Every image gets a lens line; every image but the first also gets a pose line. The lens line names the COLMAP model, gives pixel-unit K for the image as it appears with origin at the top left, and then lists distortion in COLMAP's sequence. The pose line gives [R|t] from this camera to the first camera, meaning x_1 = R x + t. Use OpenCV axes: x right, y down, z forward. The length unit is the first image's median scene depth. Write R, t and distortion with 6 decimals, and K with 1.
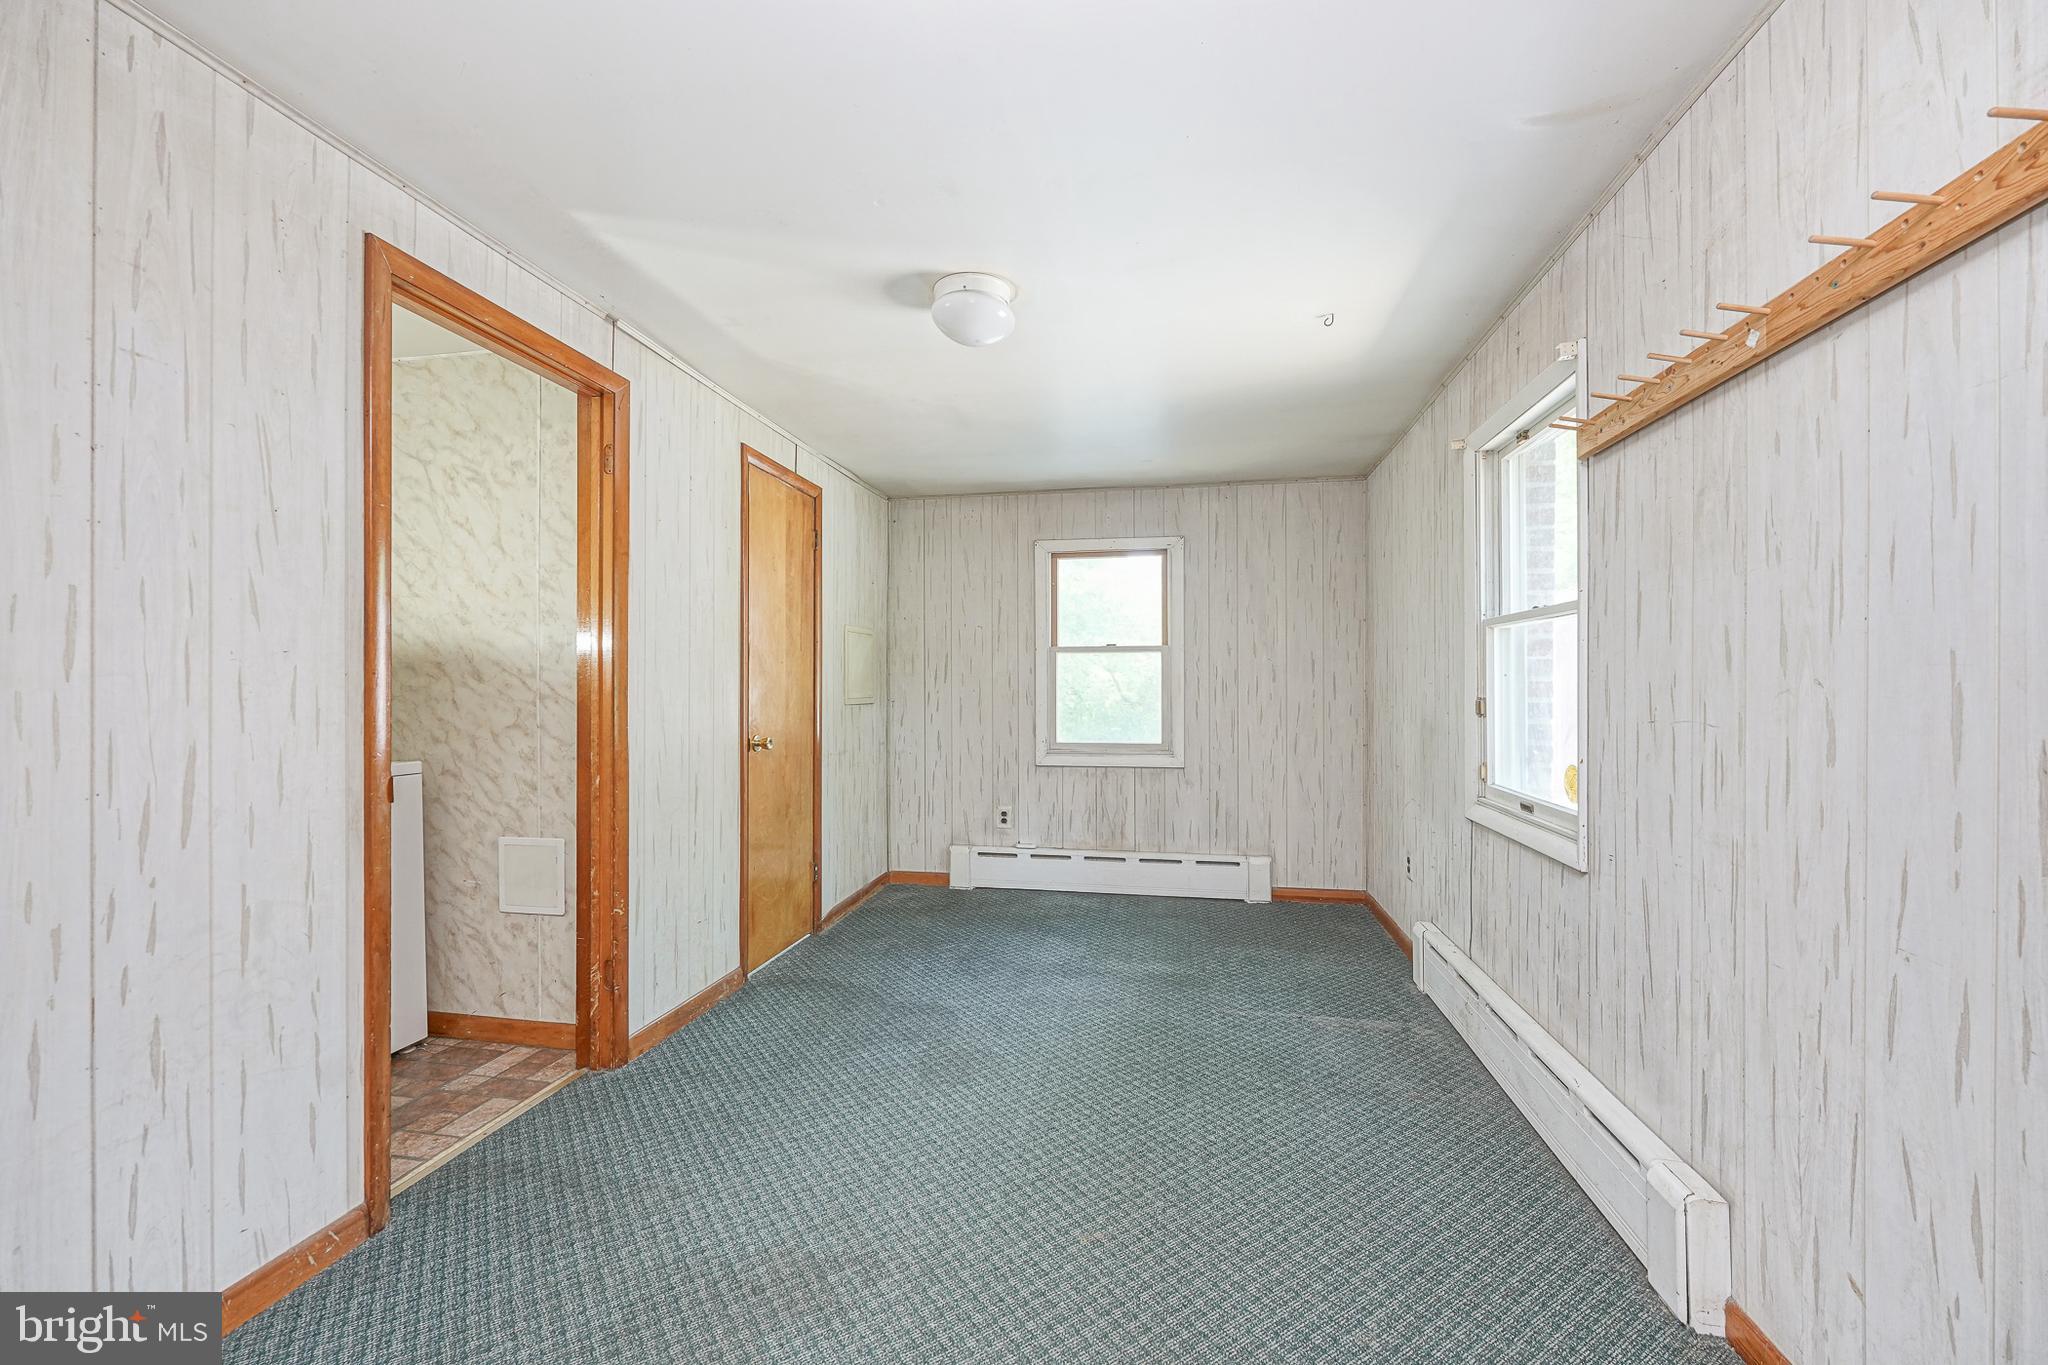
lens RADIAL K [[837.6, 0, 1033.2], [0, 837.6, 686.1], [0, 0, 1]] dist [-0.000458, 0.000109]
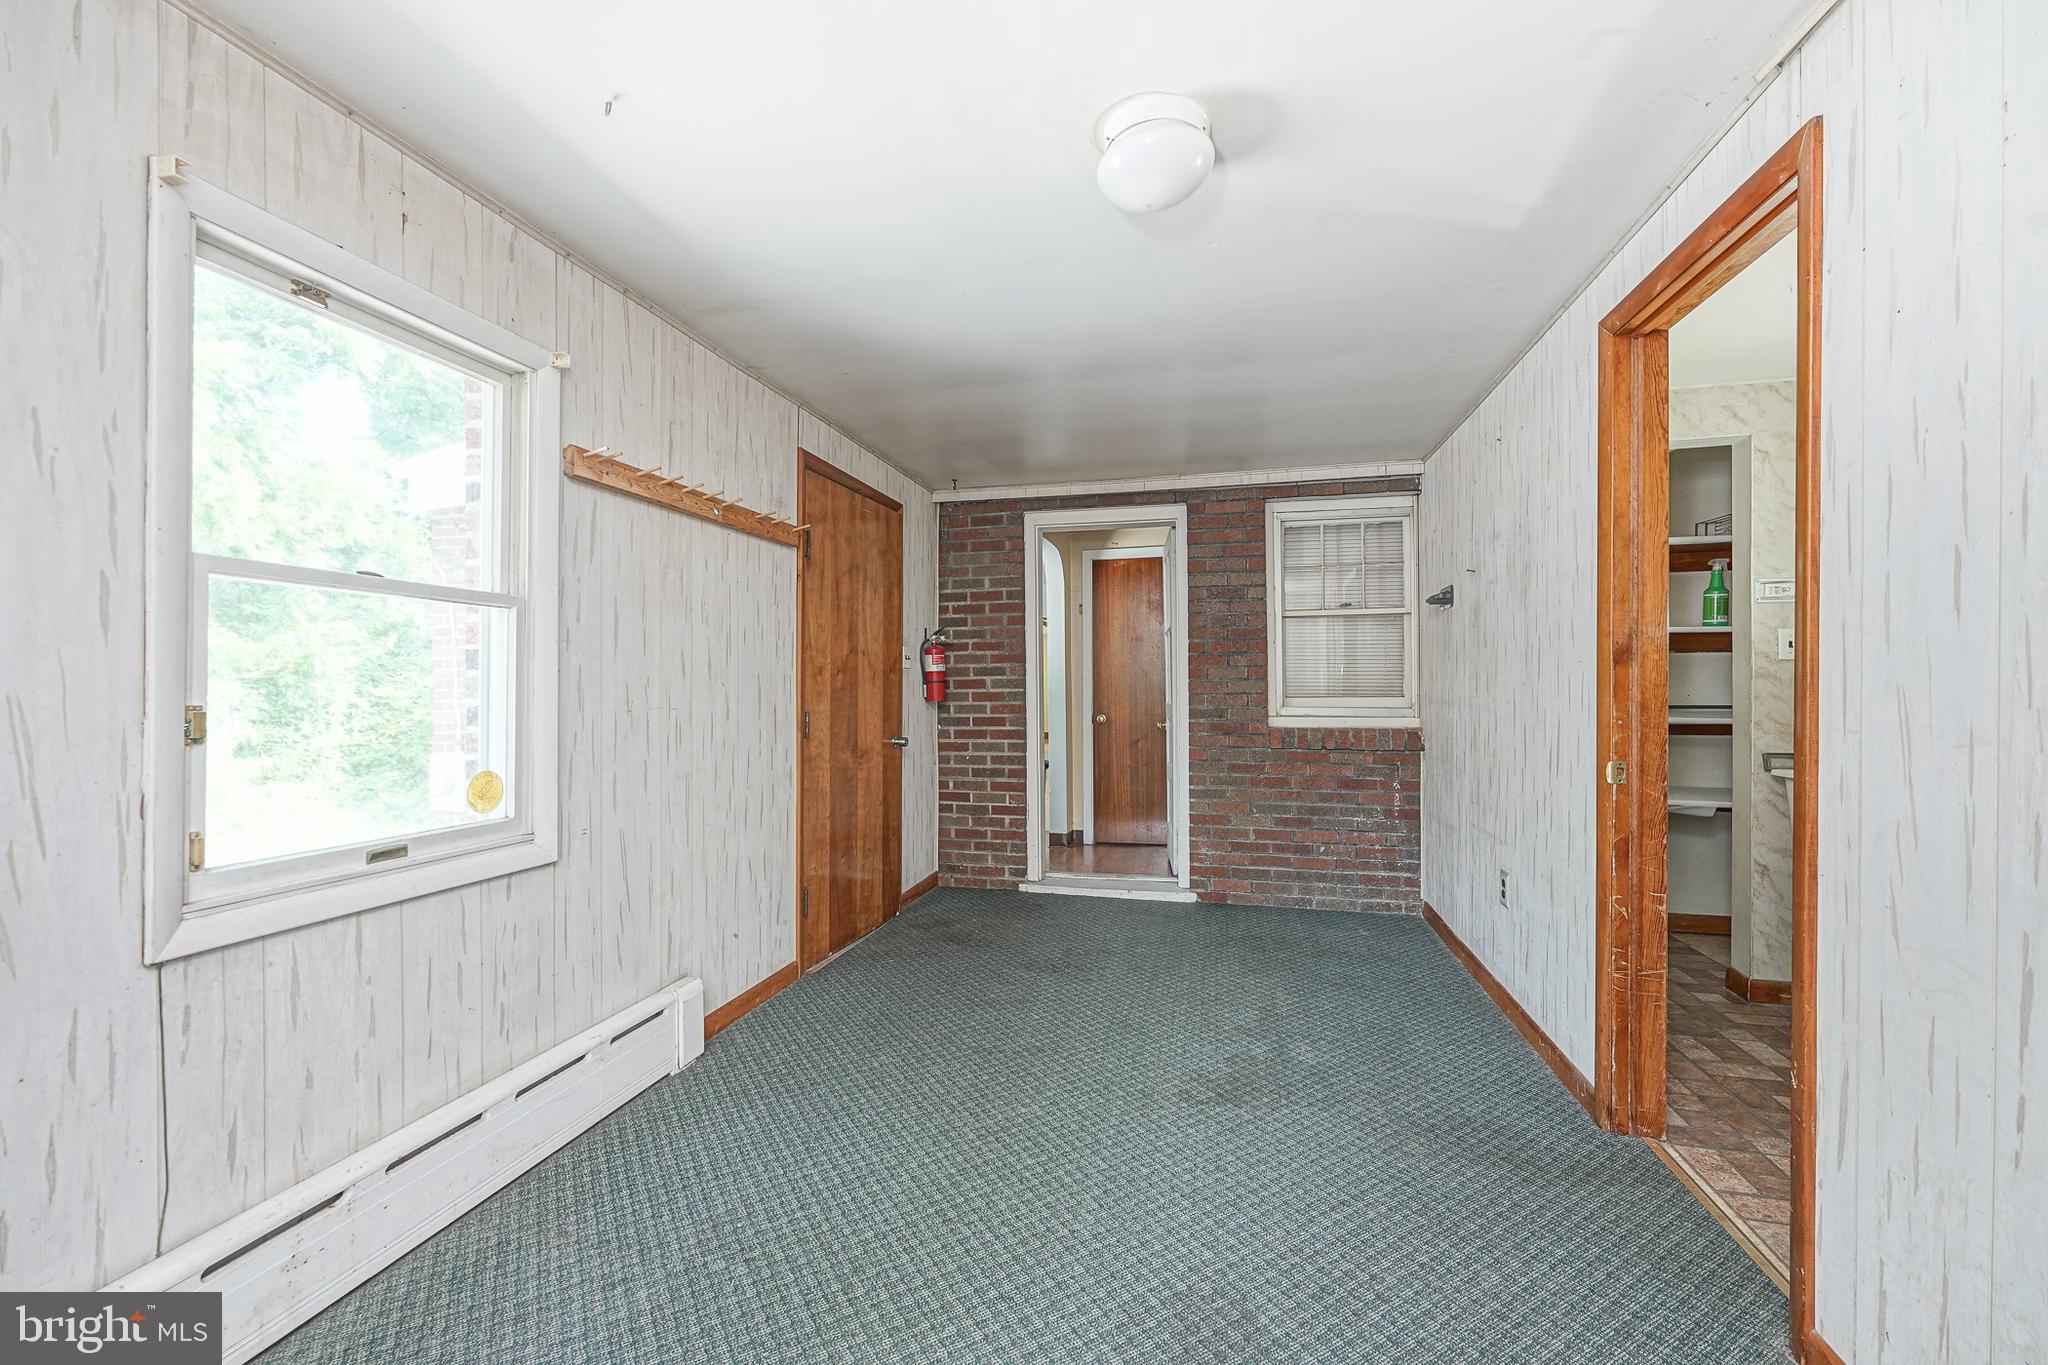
lens RADIAL K [[837.6, 0, 1033.2], [0, 837.6, 686.1], [0, 0, 1]] dist [-0.000458, 0.000109]
pose [[-0.998266, -0.008189, 0.058298, -0.007447], [-0.008156, 0.999966, 0.000798, -0.005852], [-0.058303, 0.000322, -0.998299, 2.607135]]
